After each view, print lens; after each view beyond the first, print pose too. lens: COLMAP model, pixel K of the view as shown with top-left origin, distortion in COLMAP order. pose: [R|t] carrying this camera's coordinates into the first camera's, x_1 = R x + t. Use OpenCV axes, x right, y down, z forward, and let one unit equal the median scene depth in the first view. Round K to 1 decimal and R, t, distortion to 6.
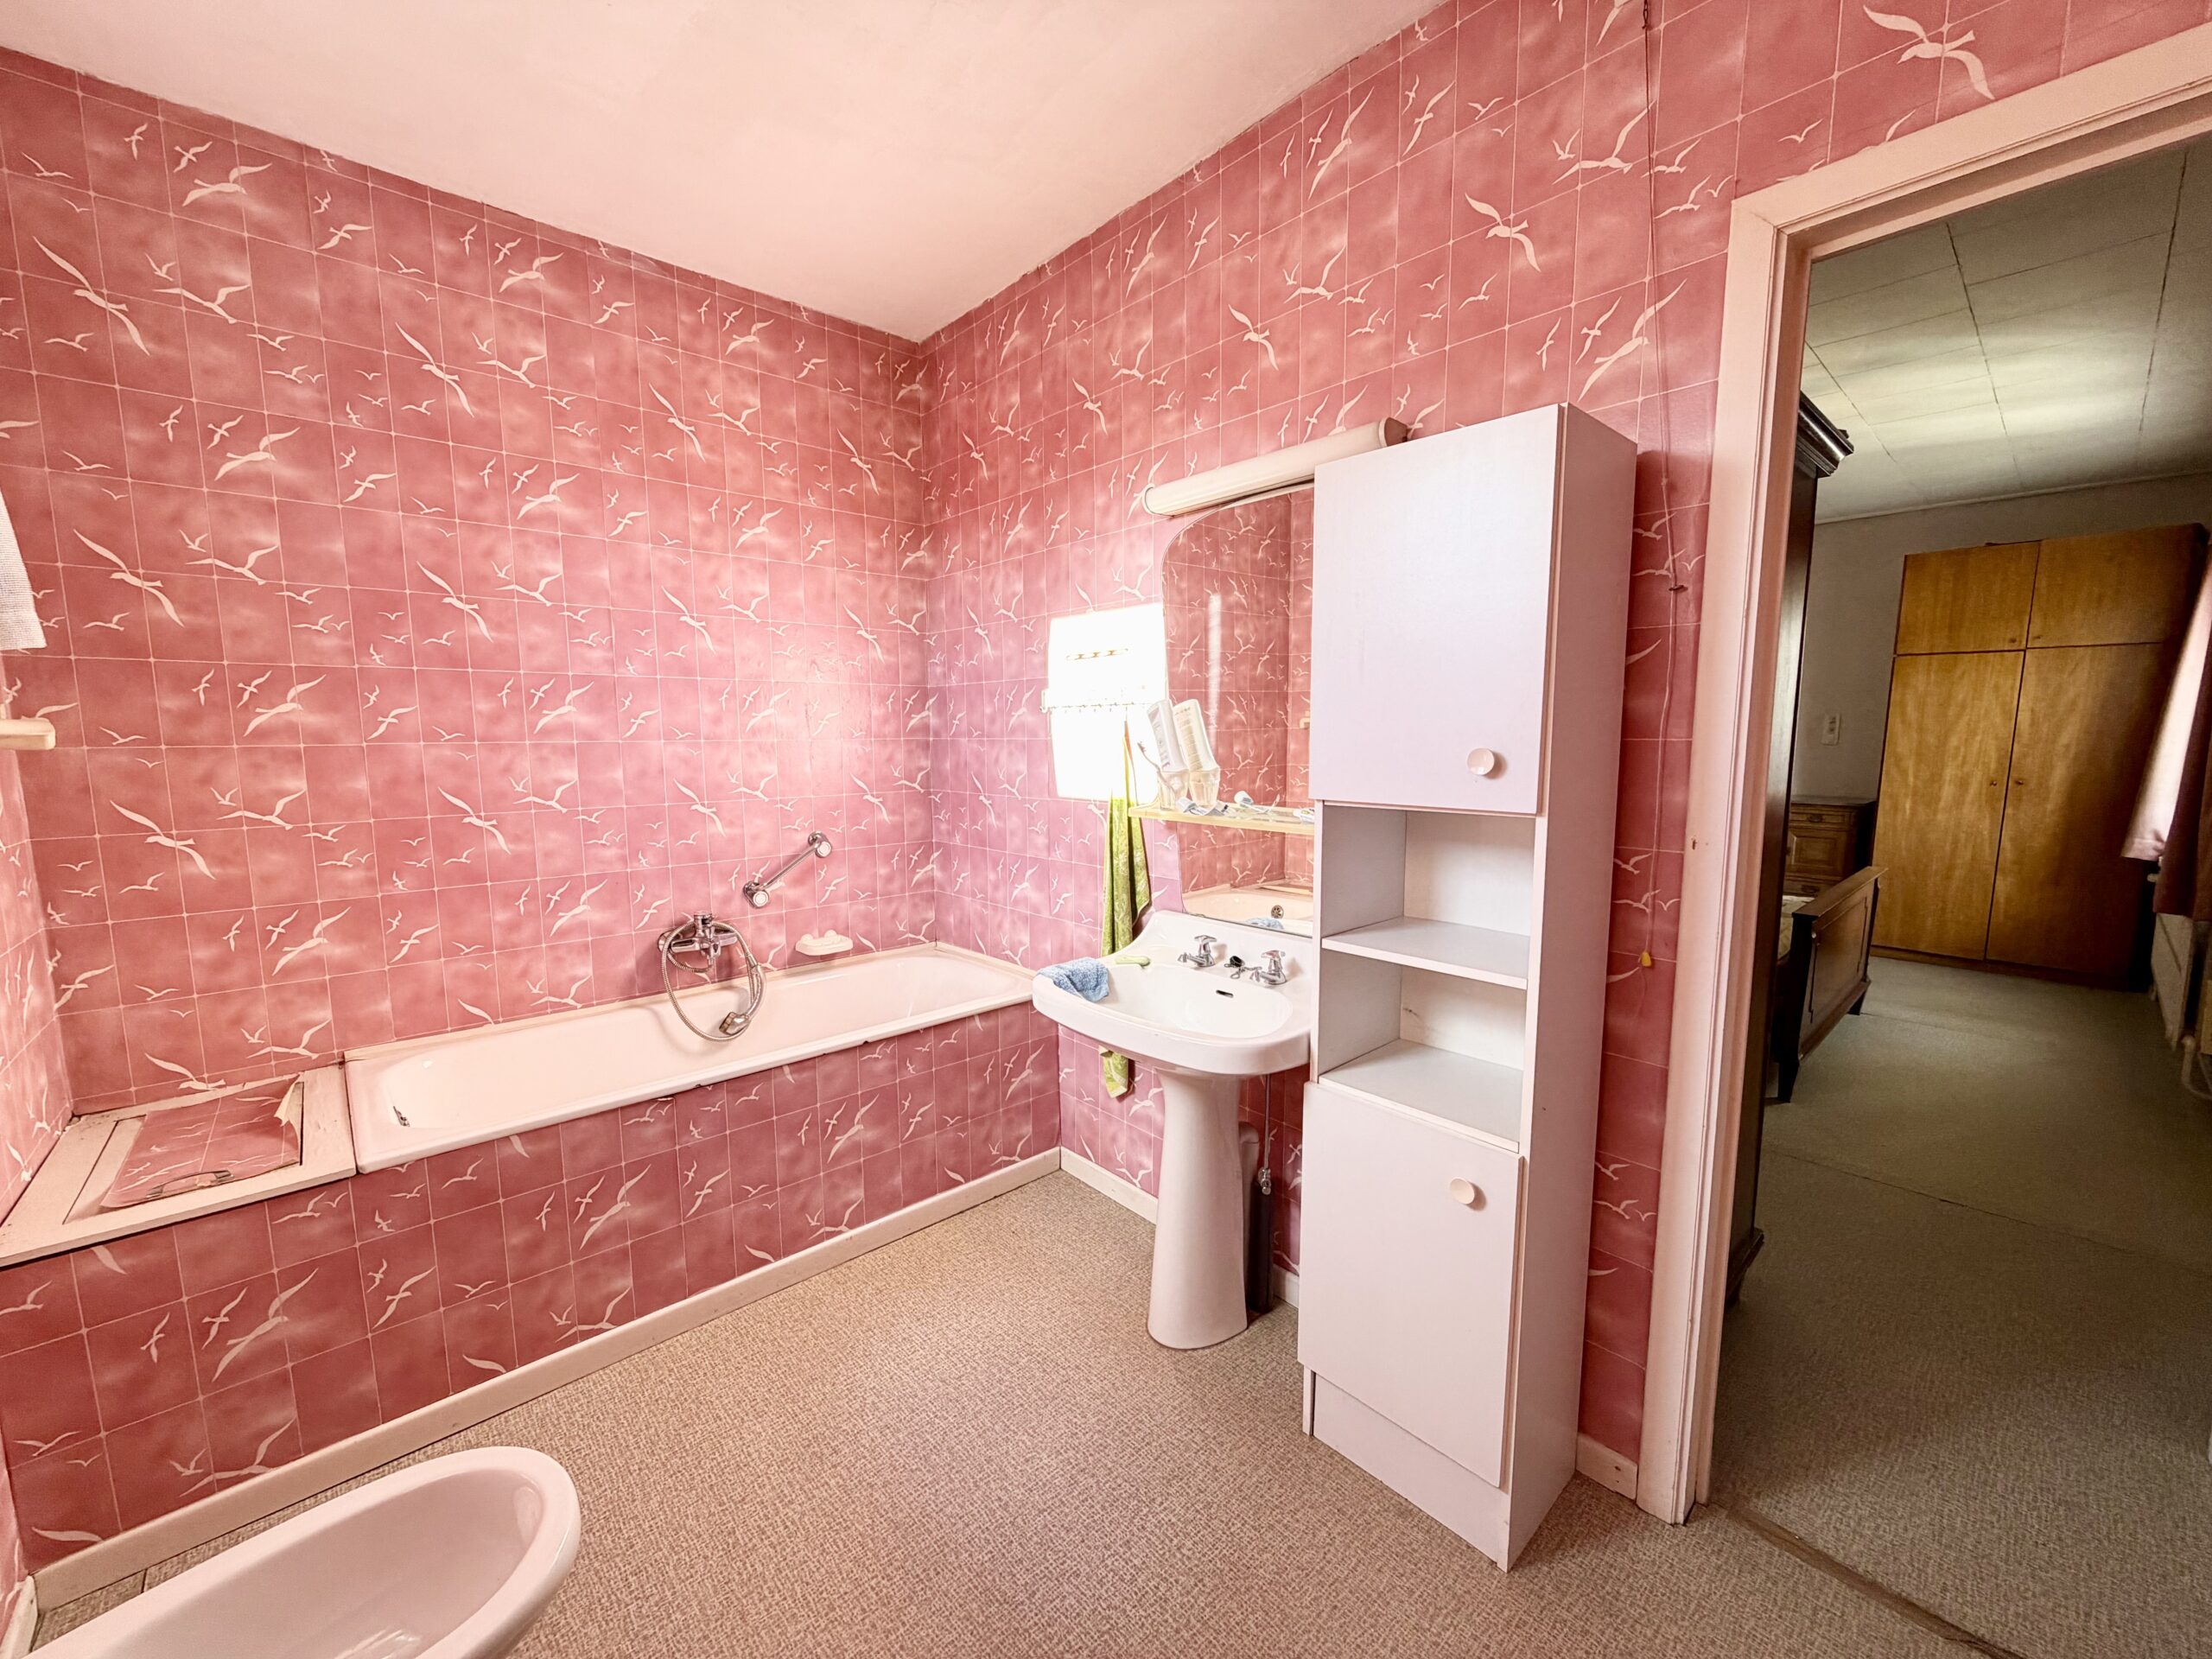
lens RADIAL K [[881.6, 0, 1111.3], [0, 881.6, 829.3], [0, 0, 1]] dist [0.001570, 0.000101]
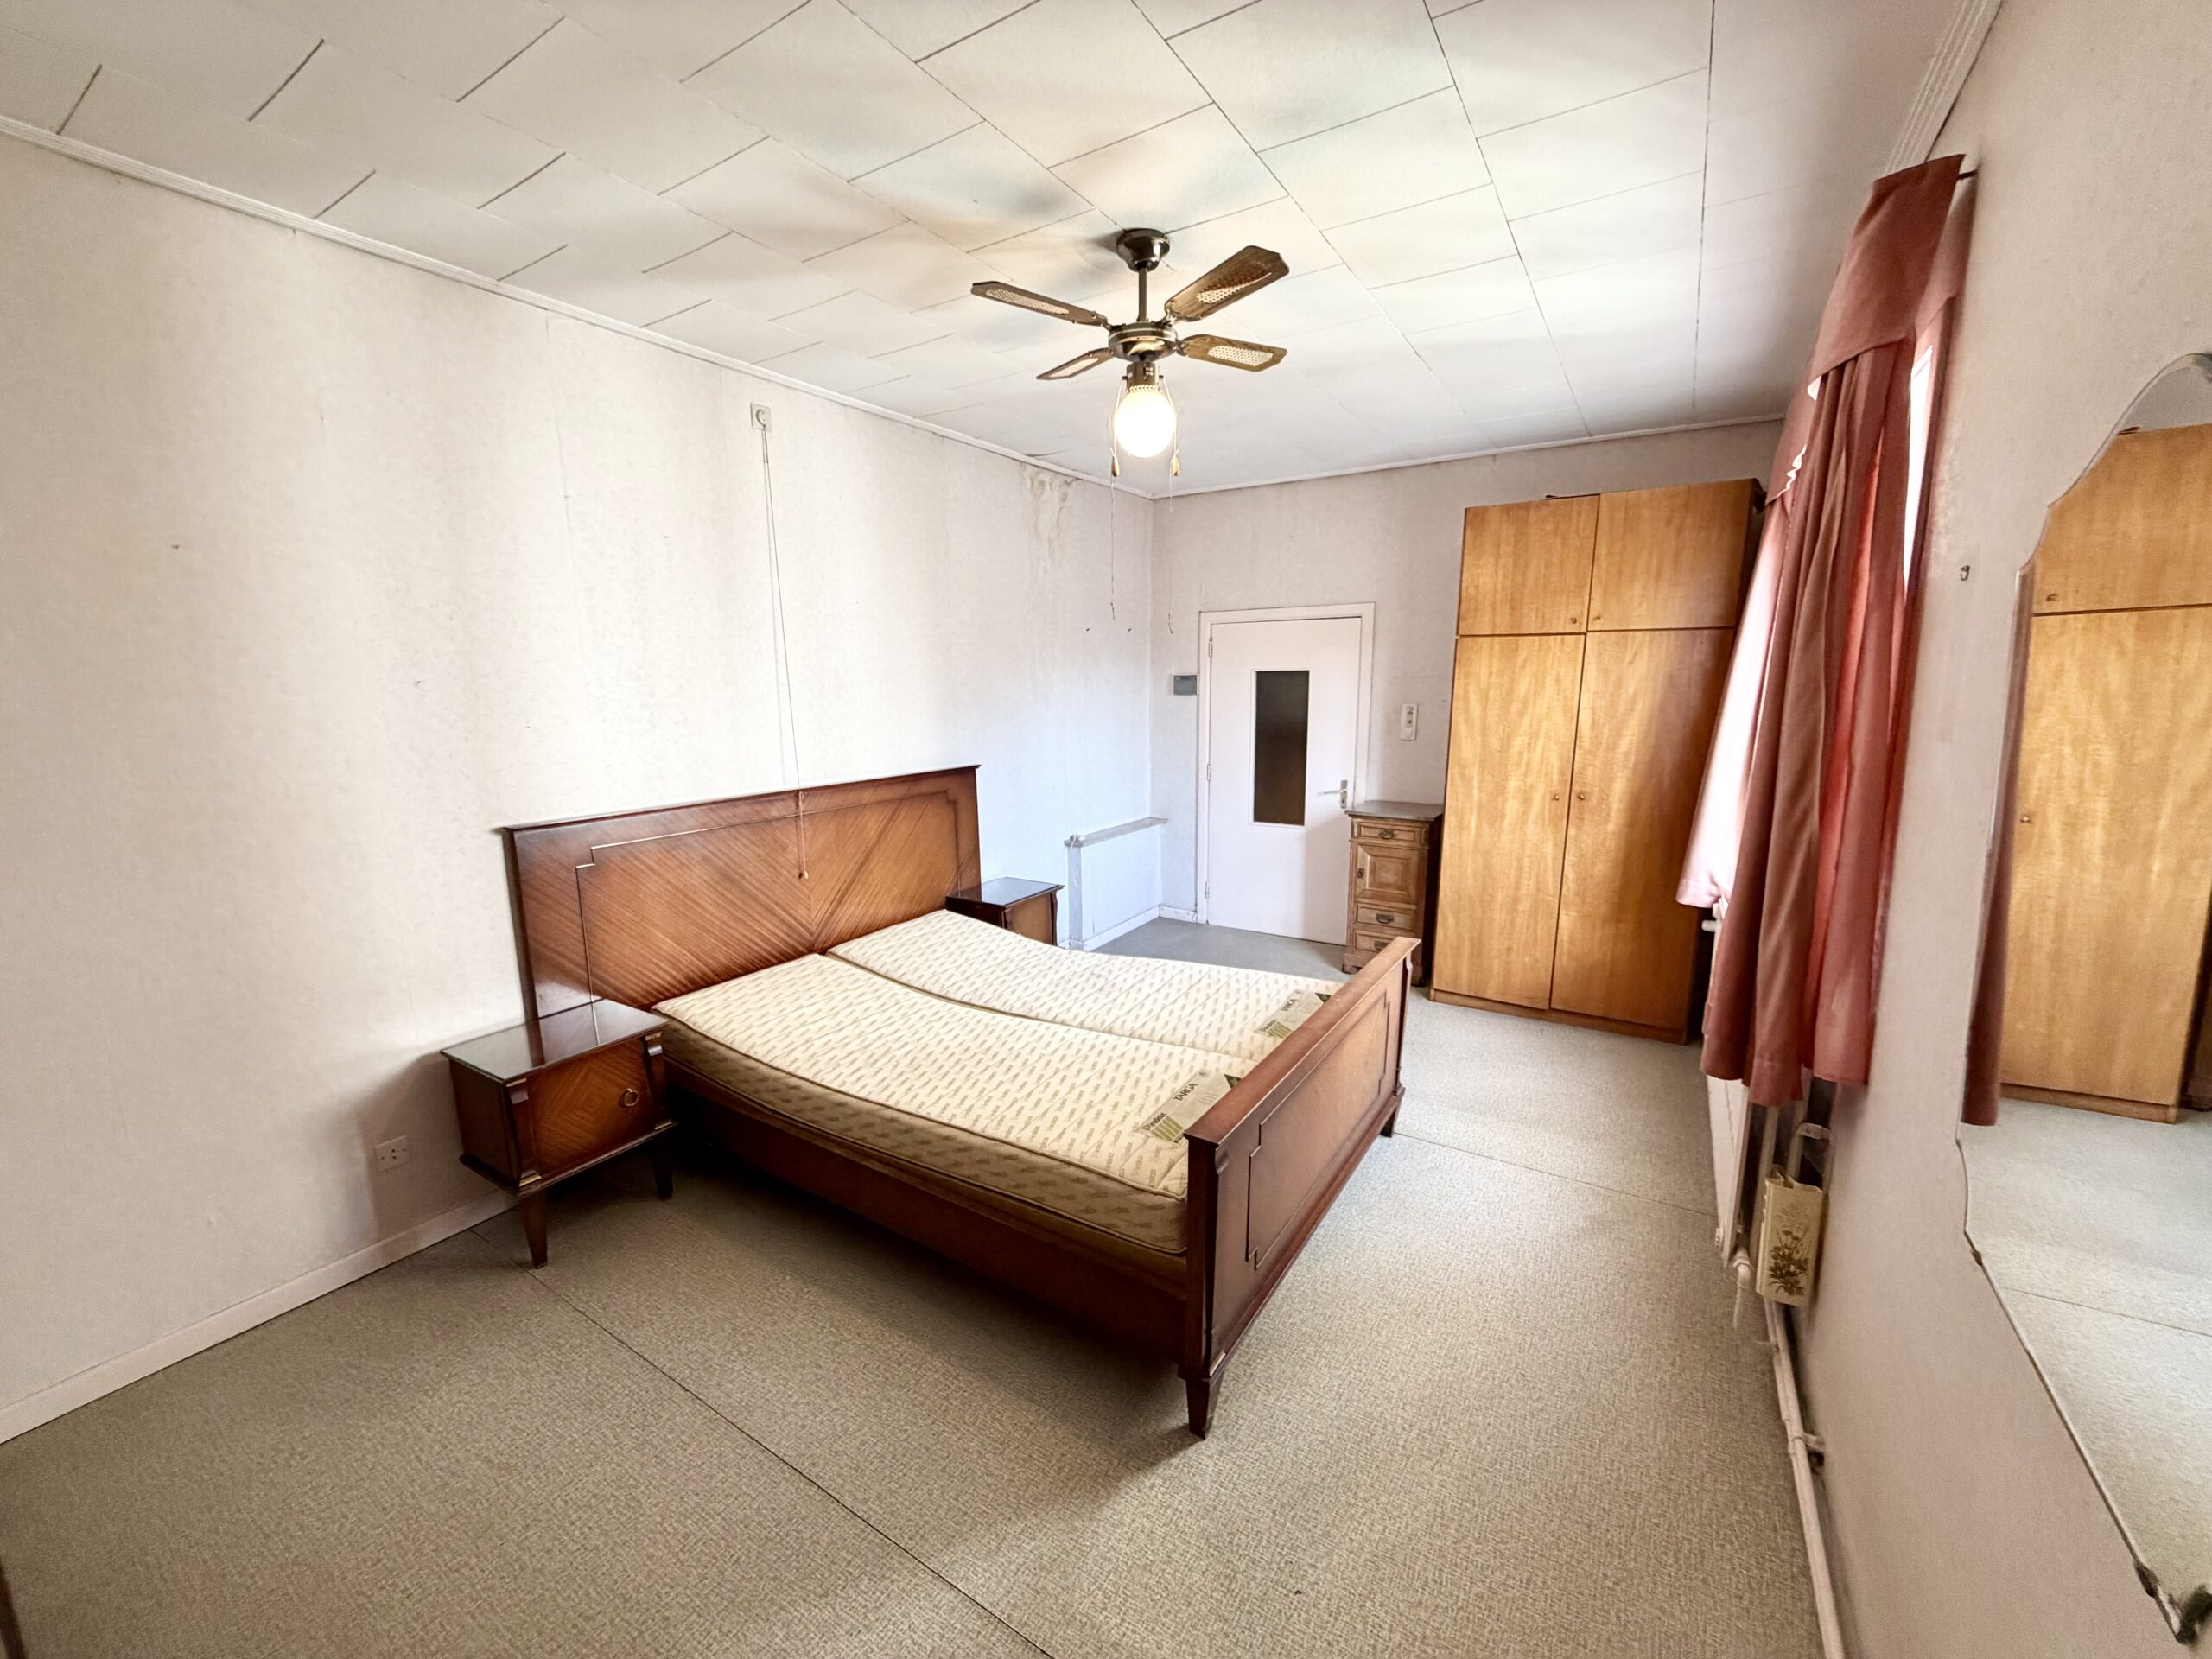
lens RADIAL K [[881.6, 0, 1102.6], [0, 881.6, 832.4], [0, 0, 1]] dist [0.001570, 0.000101]
pose [[0.966121, -0.050176, 0.253165, 0.385711], [0.036043, 0.997538, 0.060158, -0.083589], [-0.255560, -0.048995, 0.965551, 0.318787]]
